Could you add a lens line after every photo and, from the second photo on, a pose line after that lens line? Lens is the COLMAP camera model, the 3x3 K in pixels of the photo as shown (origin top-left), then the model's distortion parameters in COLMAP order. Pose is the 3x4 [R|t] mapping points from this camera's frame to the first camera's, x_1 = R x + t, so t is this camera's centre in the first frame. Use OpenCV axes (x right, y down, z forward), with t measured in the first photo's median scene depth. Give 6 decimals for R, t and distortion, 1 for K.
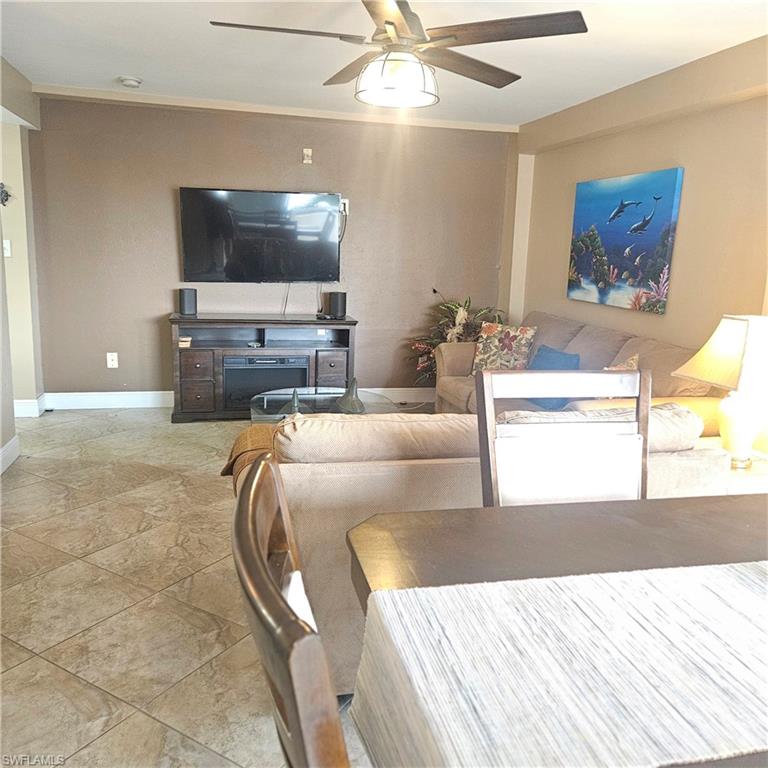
lens RADIAL K [[681.8, 0, 367.3], [0, 681.8, 393.1], [0, 0, 1]] dist [0.077663, -0.054577]
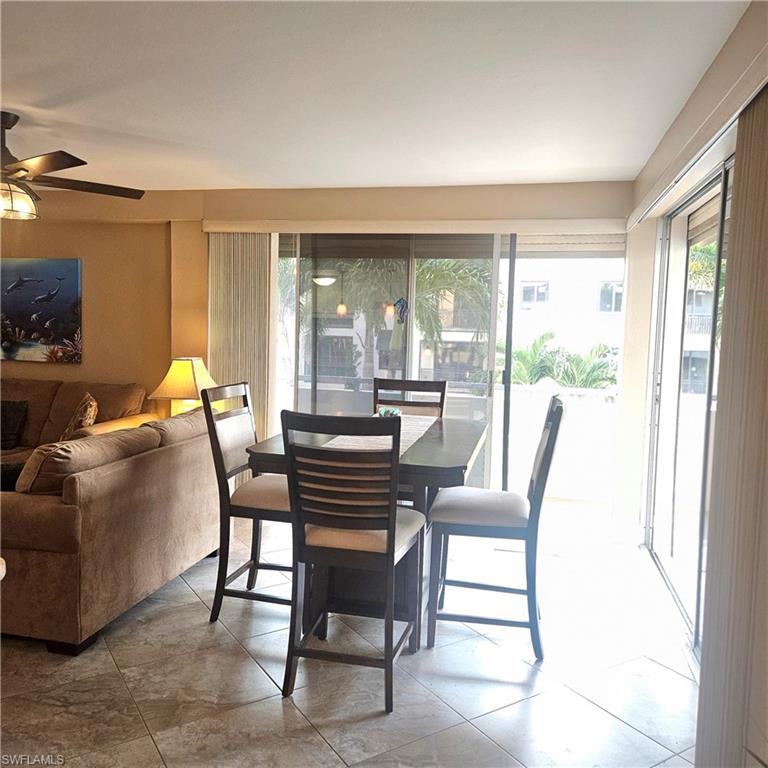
lens RADIAL K [[681.8, 0, 385.3], [0, 681.8, 382.6], [0, 0, 1]] dist [0.077663, -0.054577]
pose [[0.435862, -0.091053, 0.895396, -0.507293], [0.178711, 0.983815, 0.013051, 0.011194], [-0.882092, 0.154329, 0.445080, -0.116534]]
